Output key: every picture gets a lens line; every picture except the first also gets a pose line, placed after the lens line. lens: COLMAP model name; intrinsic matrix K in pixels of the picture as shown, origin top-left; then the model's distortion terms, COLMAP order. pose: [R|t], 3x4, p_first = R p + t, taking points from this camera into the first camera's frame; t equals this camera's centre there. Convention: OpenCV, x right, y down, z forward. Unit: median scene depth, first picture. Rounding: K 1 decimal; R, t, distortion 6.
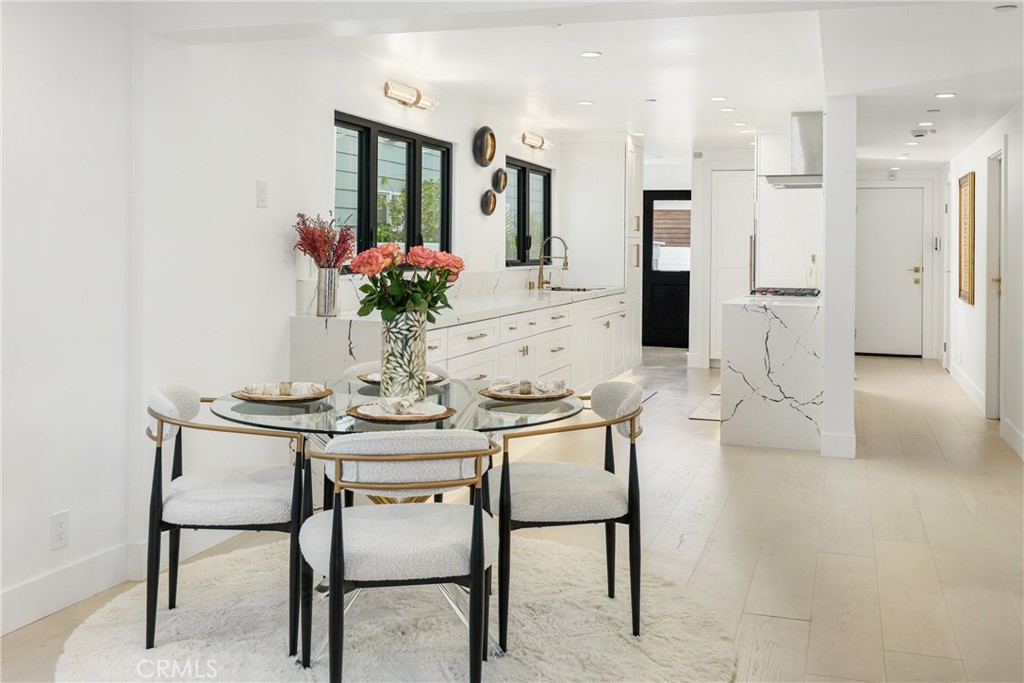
lens RADIAL K [[1003.0, 0, 522.5], [0, 1003.0, 240.1], [0, 0, 1]] dist [0.015423, 0.000000]
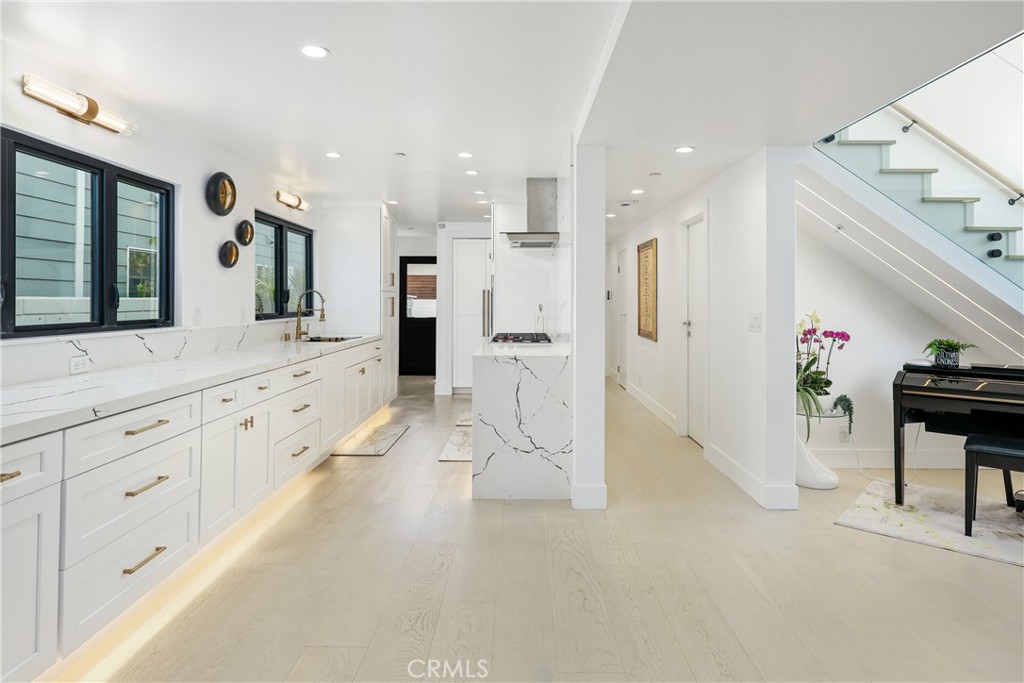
lens RADIAL K [[600.5, 0, 511.3], [0, 600.5, 295.0], [0, 0, 1]] dist [0.005797, -0.002999]
pose [[0.956685, -0.007966, 0.291016, 0.053591], [0.008302, 0.999966, 0.000082, 0.003372], [-0.291007, 0.002337, 0.956718, 0.355482]]
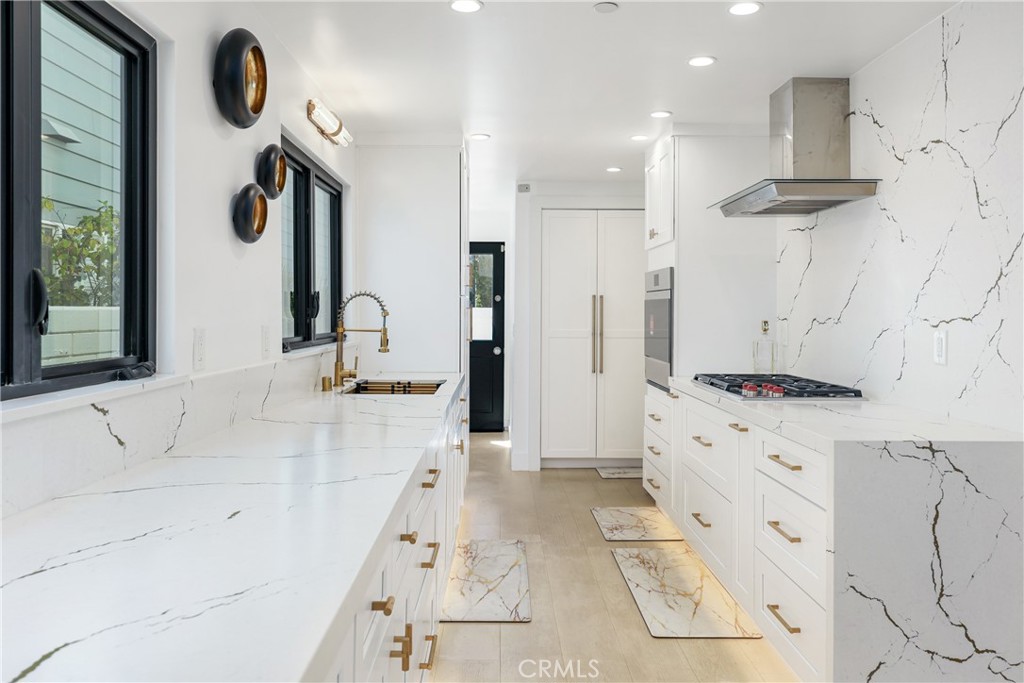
lens RADIAL K [[817.7, 0, 507.3], [0, 817.7, 312.1], [0, 0, 1]] dist [0.013822, -0.003097]
pose [[0.951858, -0.007735, 0.306442, -0.035017], [0.004968, 0.999940, 0.009808, 0.003118], [-0.306499, -0.007814, 0.951839, 0.589029]]
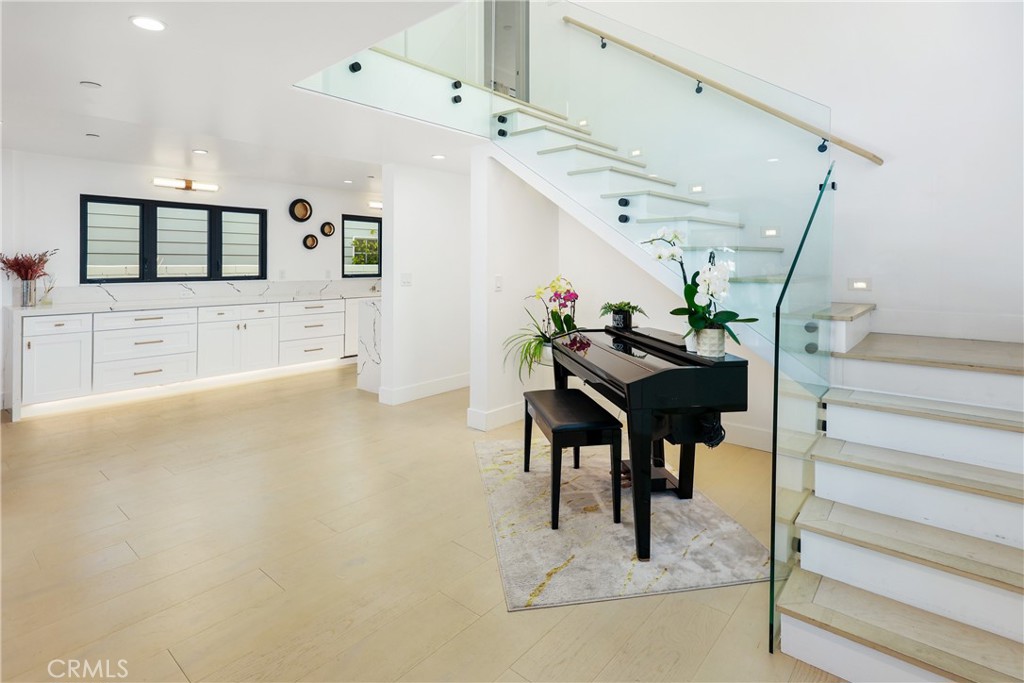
lens RADIAL K [[503.0, 0, 516.6], [0, 503.0, 262.3], [0, 0, 1]] dist [0.003986, -0.001243]
pose [[0.924411, -0.013462, -0.381161, 0.614547], [0.013872, 0.999902, -0.001672, 0.005556], [0.381147, -0.003742, 0.924507, 0.295796]]
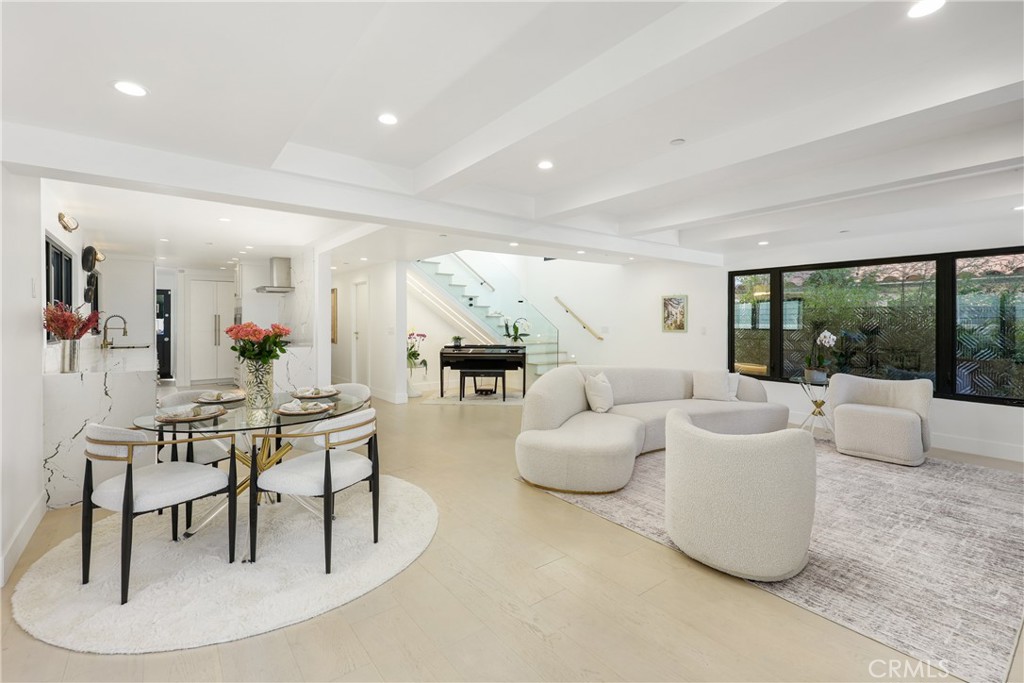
lens RADIAL K [[439.7, 0, 503.1], [0, 439.7, 329.0], [0, 0, 1]] dist [-0.003997, 0.002368]
pose [[0.566199, -0.027240, 0.823818, -0.220078], [0.002100, 0.999498, 0.031606, -0.003433], [-0.824266, -0.016165, 0.565973, 0.076744]]
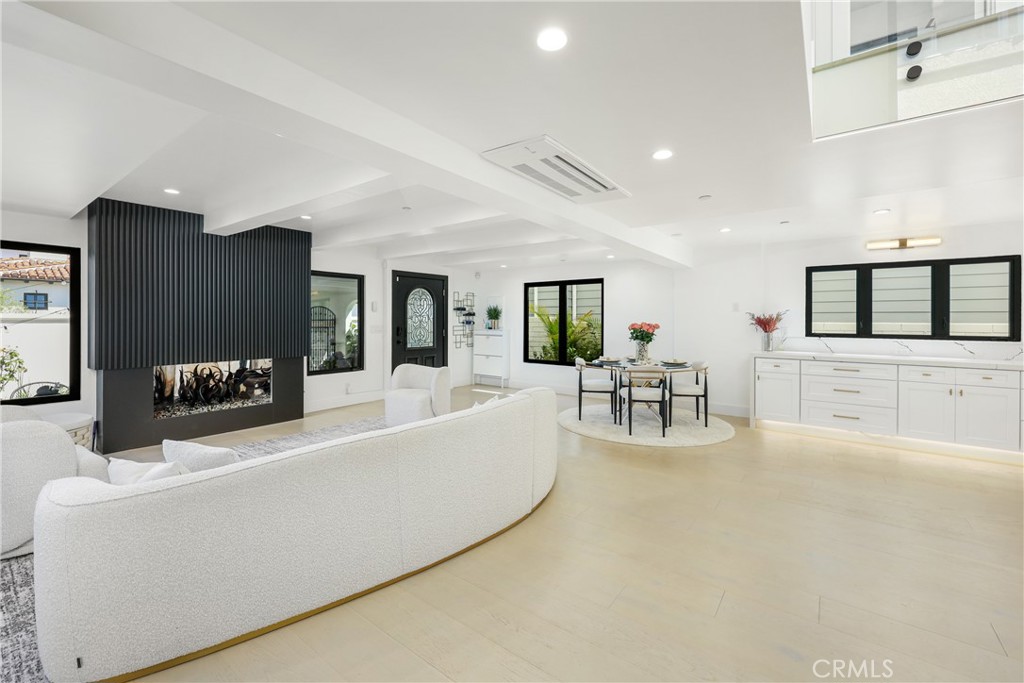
lens RADIAL K [[439.7, 0, 507.3], [0, 439.7, 317.9], [0, 0, 1]] dist [-0.003997, 0.002368]
pose [[-0.329701, -0.019210, -0.943890, 0.689697], [-0.003302, 0.999810, -0.019194, 0.008772], [0.944080, -0.003211, -0.329702, 0.450564]]
